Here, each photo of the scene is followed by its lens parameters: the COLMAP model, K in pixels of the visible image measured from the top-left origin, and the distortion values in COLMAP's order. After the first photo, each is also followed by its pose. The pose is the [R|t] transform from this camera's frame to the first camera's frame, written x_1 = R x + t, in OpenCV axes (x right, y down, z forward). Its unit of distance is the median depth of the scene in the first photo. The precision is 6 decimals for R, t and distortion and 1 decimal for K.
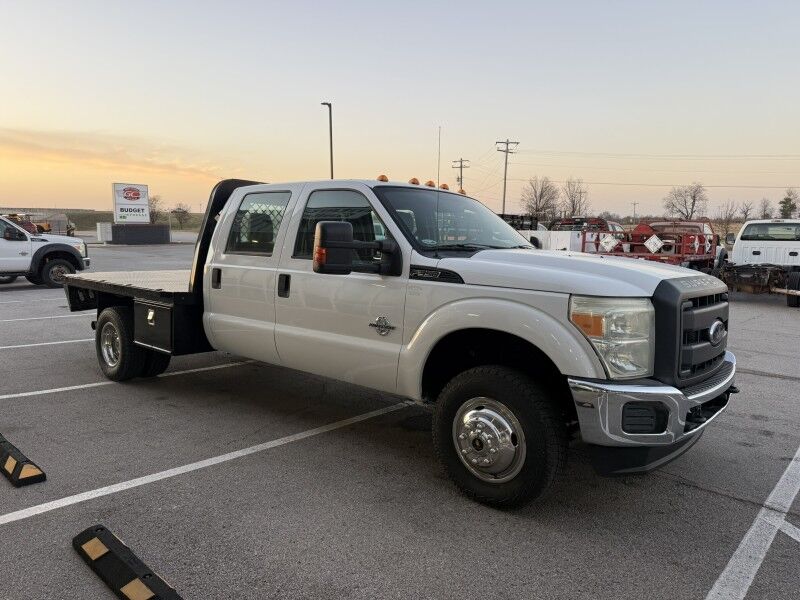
lens RADIAL K [[563.9, 0, 397.5], [0, 563.9, 298.5], [0, 0, 1]] dist [0.032539, -0.035790]
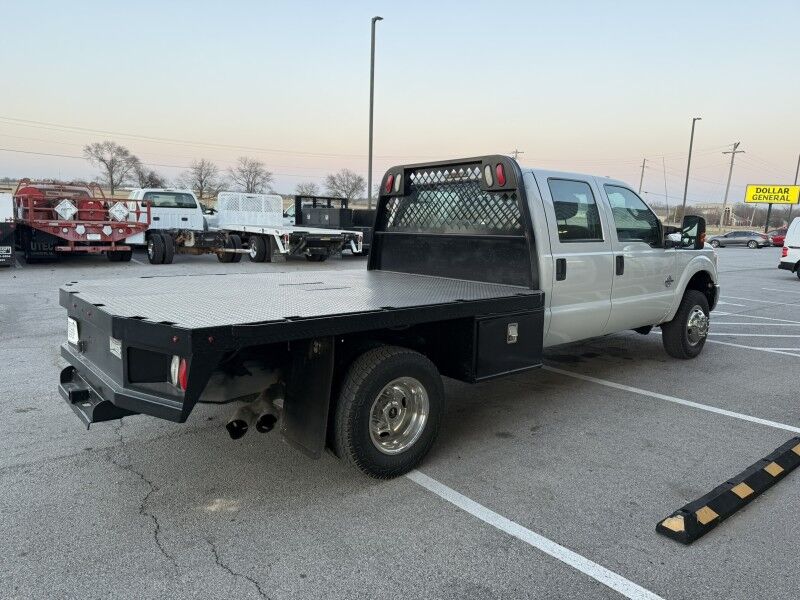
lens RADIAL K [[571.0, 0, 400.0], [0, 571.0, 300.0], [0, 0, 1]] dist [-0.003846, 0.001998]
pose [[0.153411, -0.154281, 0.976044, -1.519628], [0.079376, 0.986469, 0.143453, -0.166682], [-0.984969, 0.055467, 0.163581, 1.309267]]
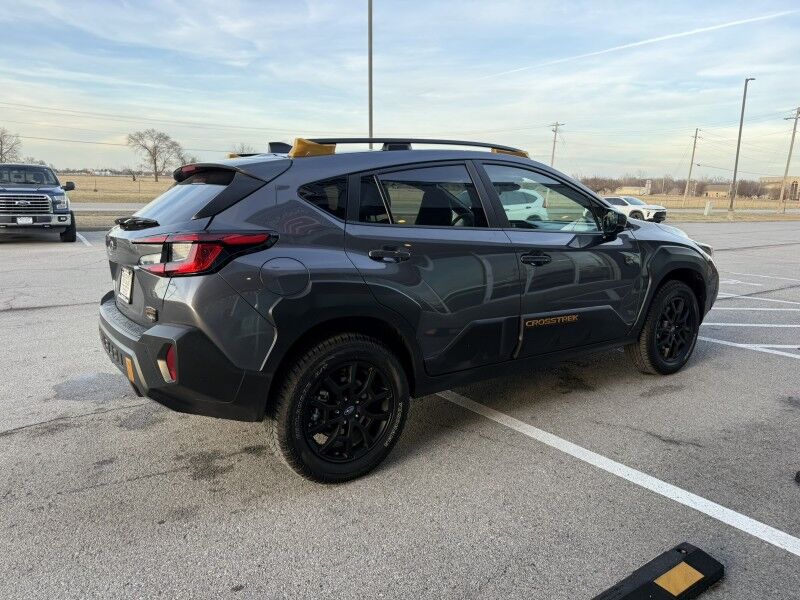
lens RADIAL K [[576.7, 0, 400.0], [0, 576.7, 300.0], [0, 0, 1]] dist [-0.002270, -0.003175]
pose [[0.229839, -0.183654, 0.955743, -1.018656], [0.098555, 0.981378, 0.164879, -0.058397], [-0.968226, 0.056298, 0.243659, 0.935467]]
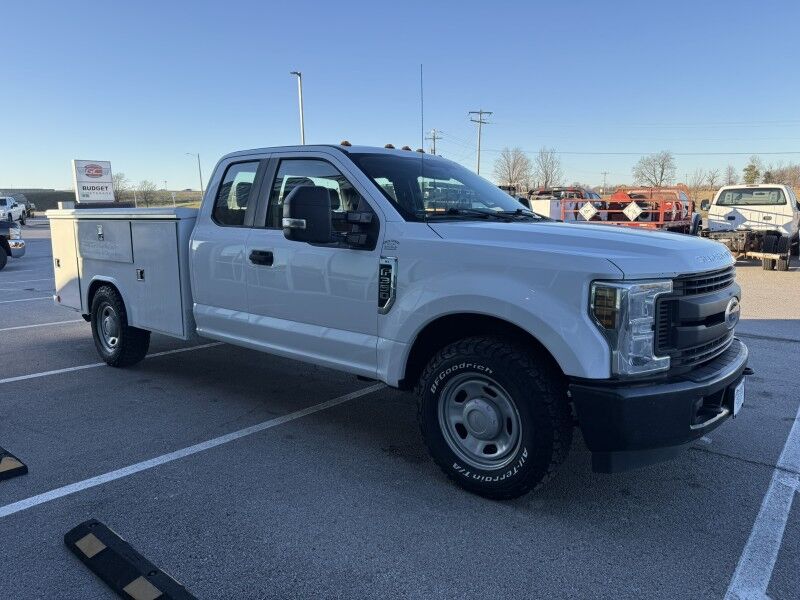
lens RADIAL K [[565.6, 0, 400.0], [0, 565.6, 300.0], [0, 0, 1]] dist [0.030034, -0.032258]
pose [[0.998448, -0.028248, 0.048004, -0.040736], [0.025974, 0.998540, 0.047357, 0.008529], [-0.049271, -0.046037, 0.997724, 0.046551]]
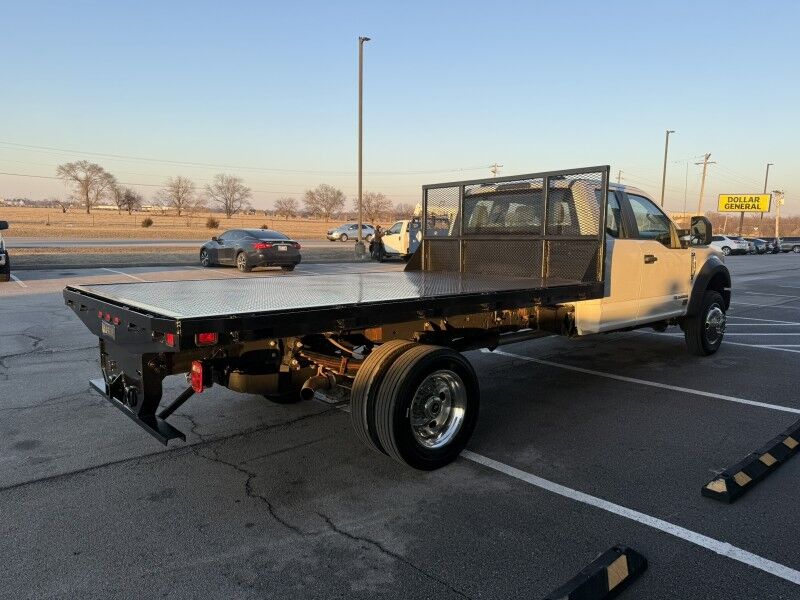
lens RADIAL K [[571.0, 0, 400.0], [0, 571.0, 300.0], [0, 0, 1]] dist [-0.003846, 0.001998]
pose [[0.116040, -0.133956, 0.984170, -1.651507], [0.095778, 0.987755, 0.123152, -0.179047], [-0.988616, 0.079971, 0.127449, 1.430924]]
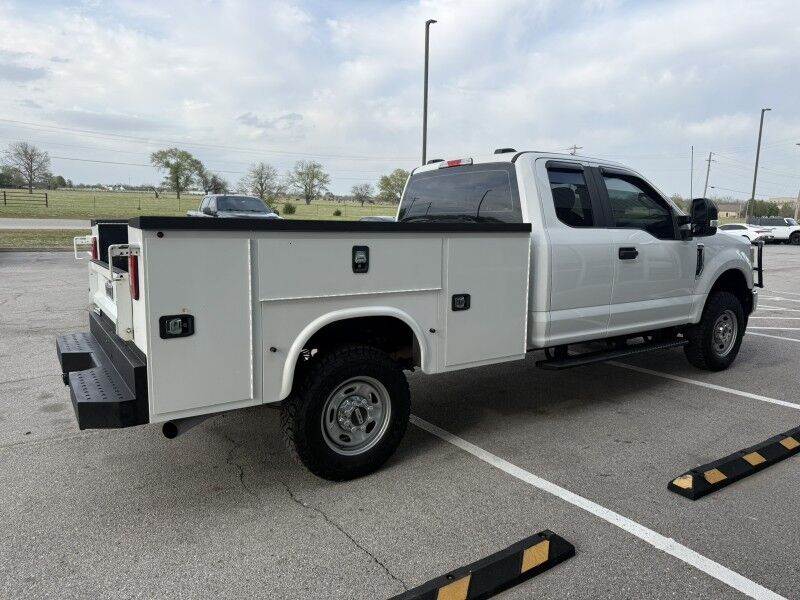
lens RADIAL K [[568.6, 0, 400.0], [0, 568.6, 300.0], [0, 0, 1]] dist [0.029572, -0.040038]
pose [[0.246108, -0.154491, 0.956851, -1.644722], [0.091411, 0.986514, 0.135769, -0.163065], [-0.964922, 0.054053, 0.256911, 1.271749]]
